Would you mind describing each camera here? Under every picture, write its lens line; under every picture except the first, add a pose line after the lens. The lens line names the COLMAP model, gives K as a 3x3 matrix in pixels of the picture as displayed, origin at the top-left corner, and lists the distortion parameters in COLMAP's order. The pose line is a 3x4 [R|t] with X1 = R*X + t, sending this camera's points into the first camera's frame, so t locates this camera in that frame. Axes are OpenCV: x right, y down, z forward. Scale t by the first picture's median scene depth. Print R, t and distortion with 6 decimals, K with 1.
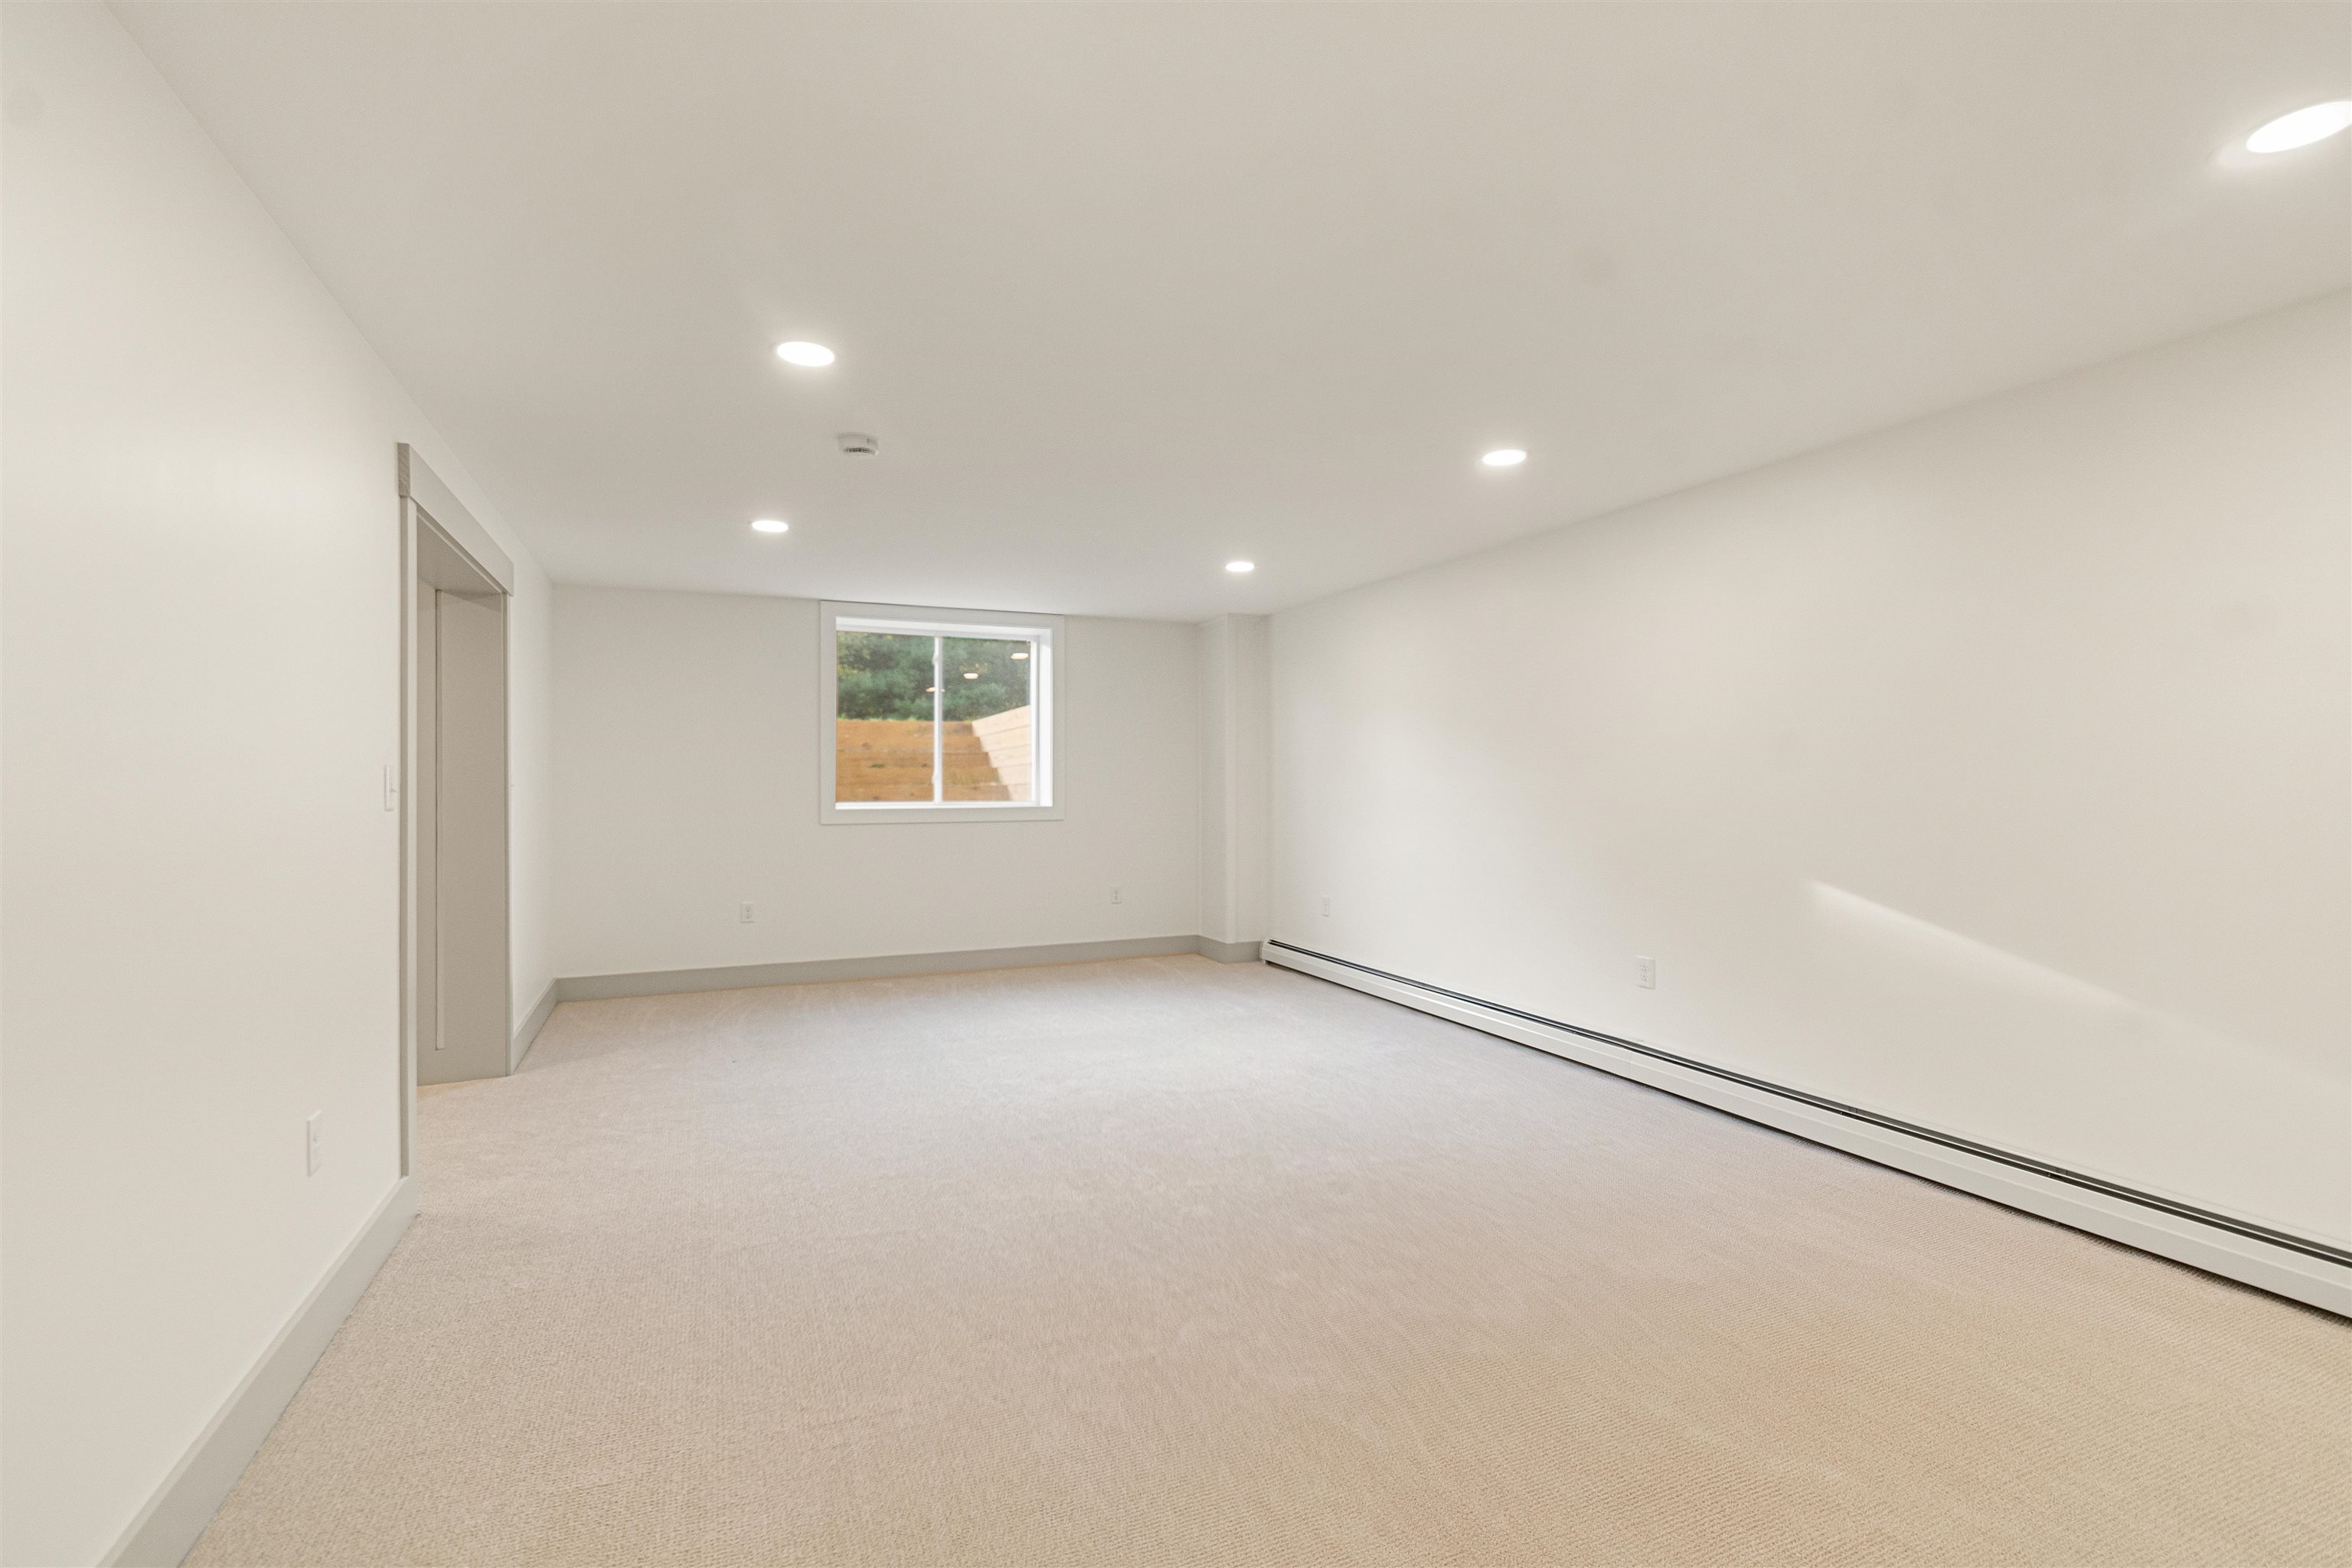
lens RADIAL K [[1045.5, 0, 1176.0], [0, 1045.5, 784.0], [0, 0, 1]] dist [0.001840, -0.000155]
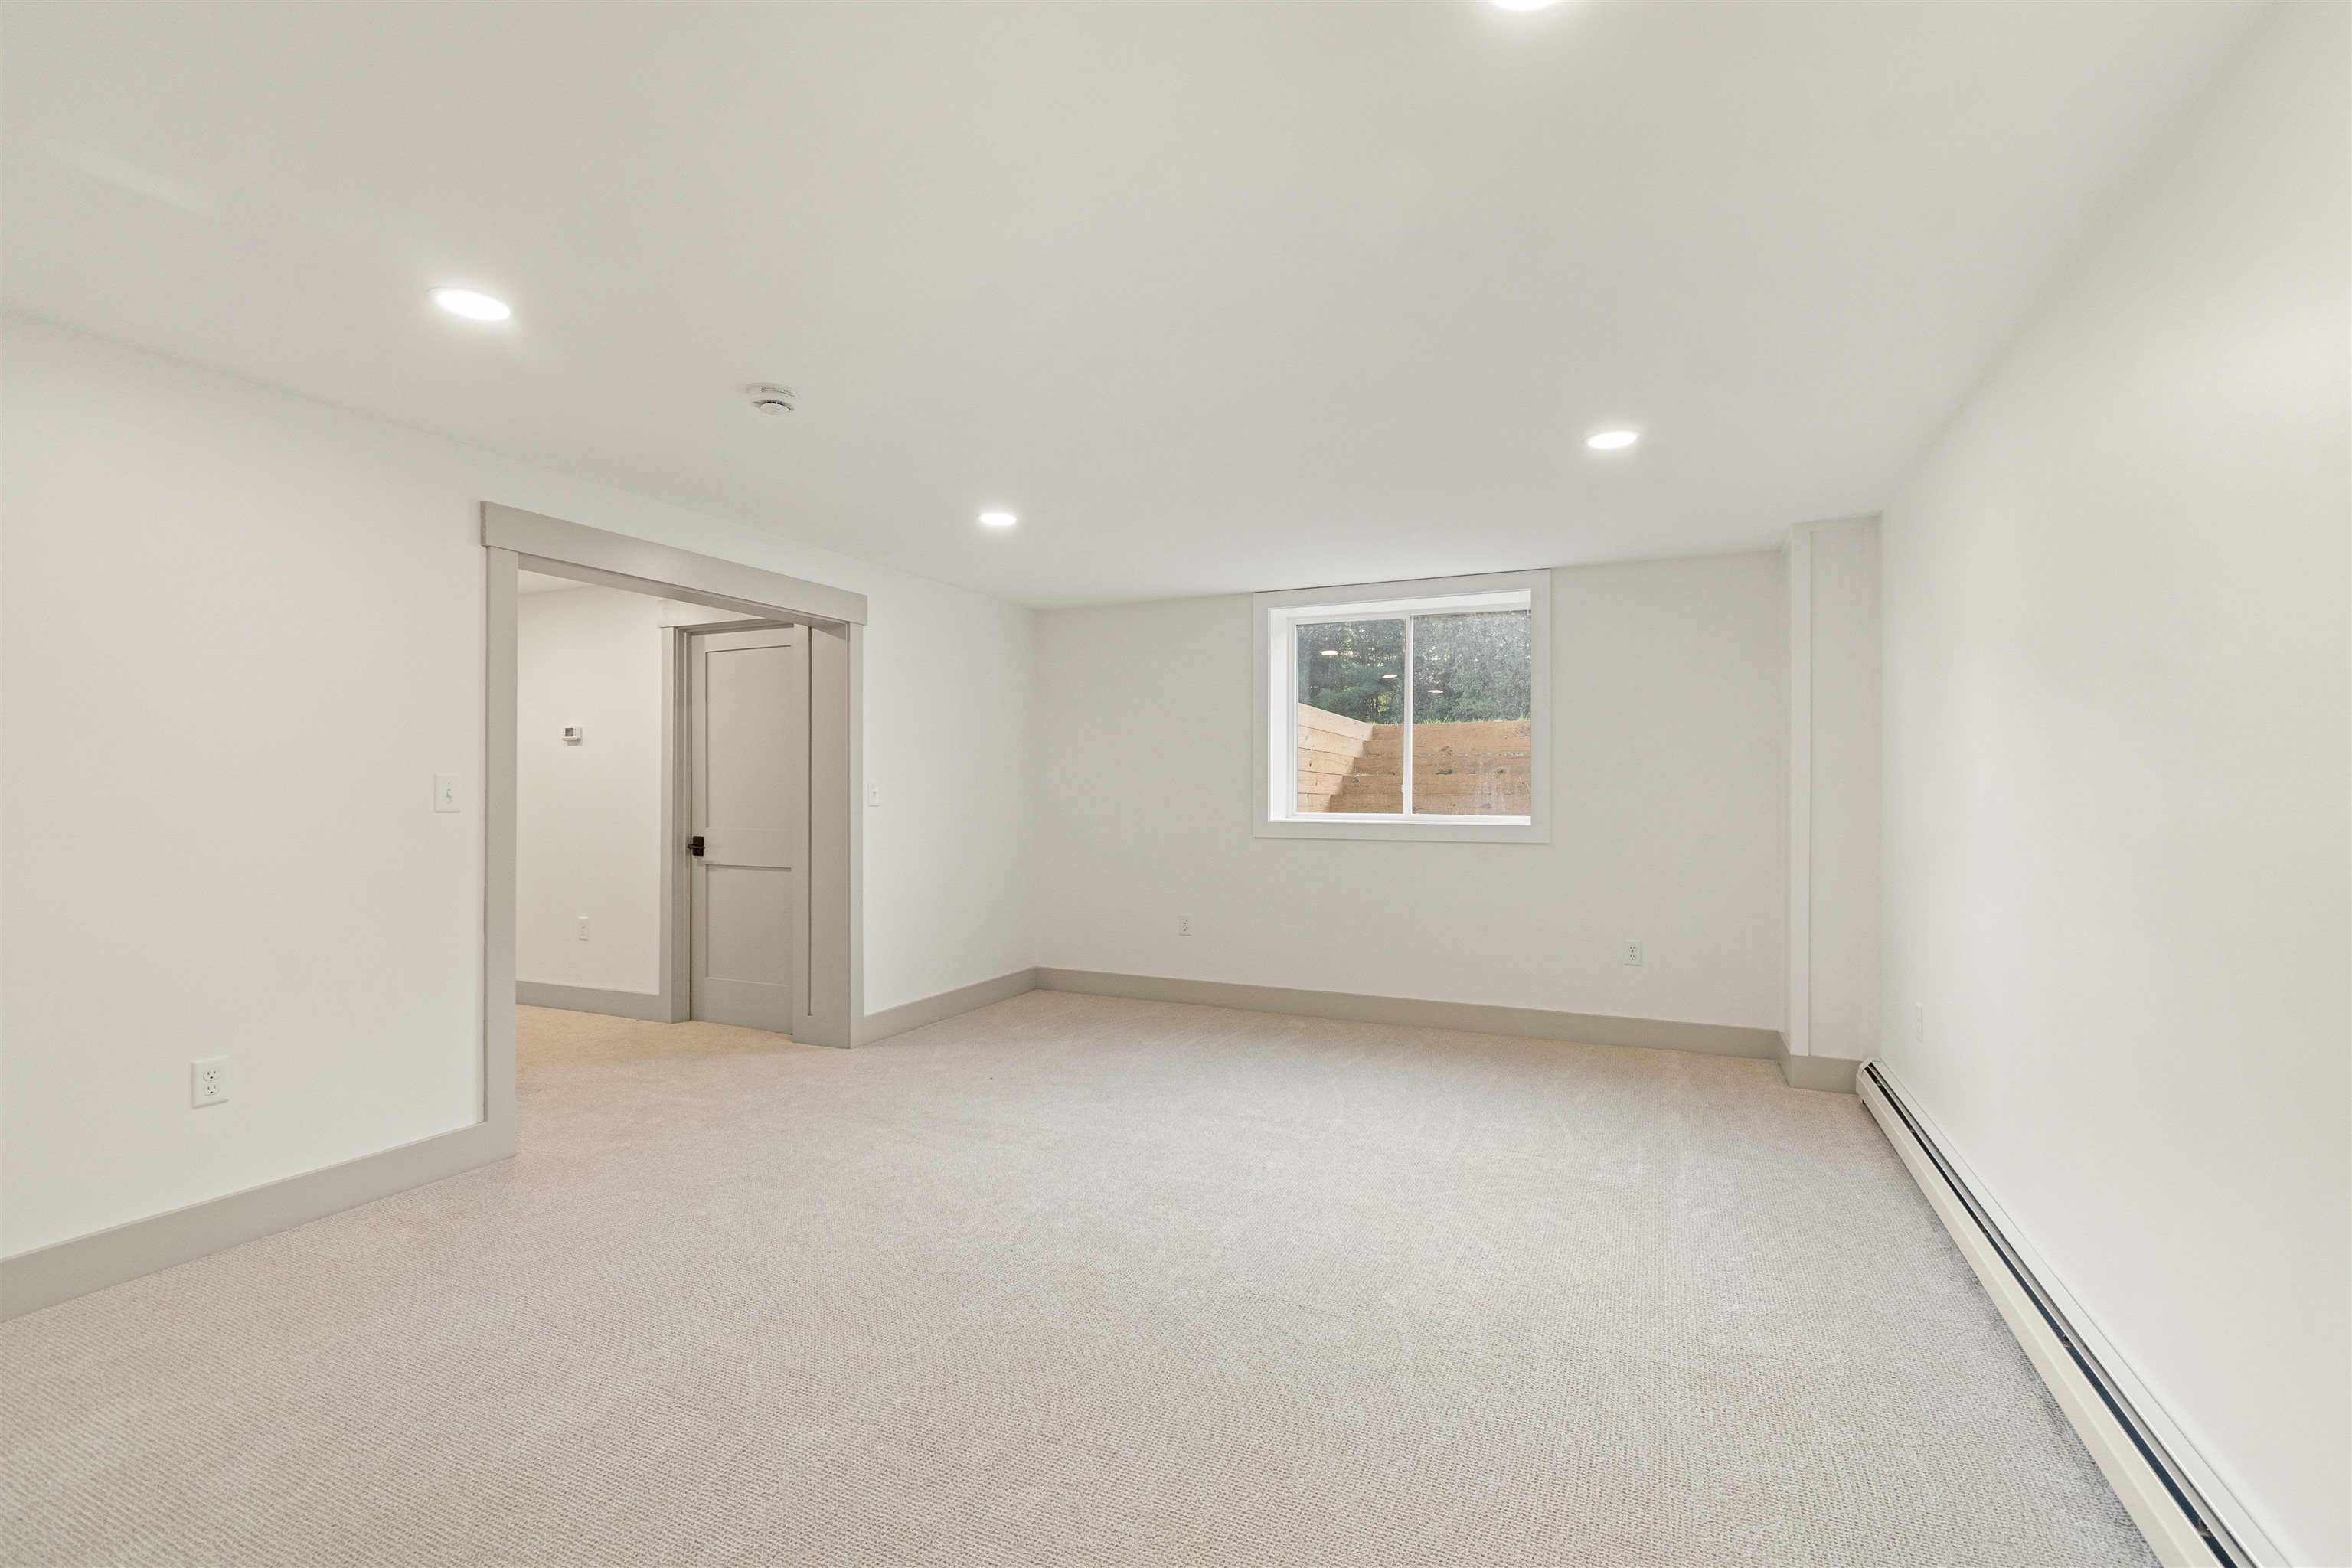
lens RADIAL K [[1012.9, 0, 1176.0], [0, 1012.9, 784.0], [0, 0, 1]] dist [-0.000356, -0.000092]
pose [[0.668346, 0.001665, -0.743848, 0.250414], [-0.007573, 0.999961, -0.004566, -0.002581], [0.743812, 0.008685, 0.668333, 0.323423]]
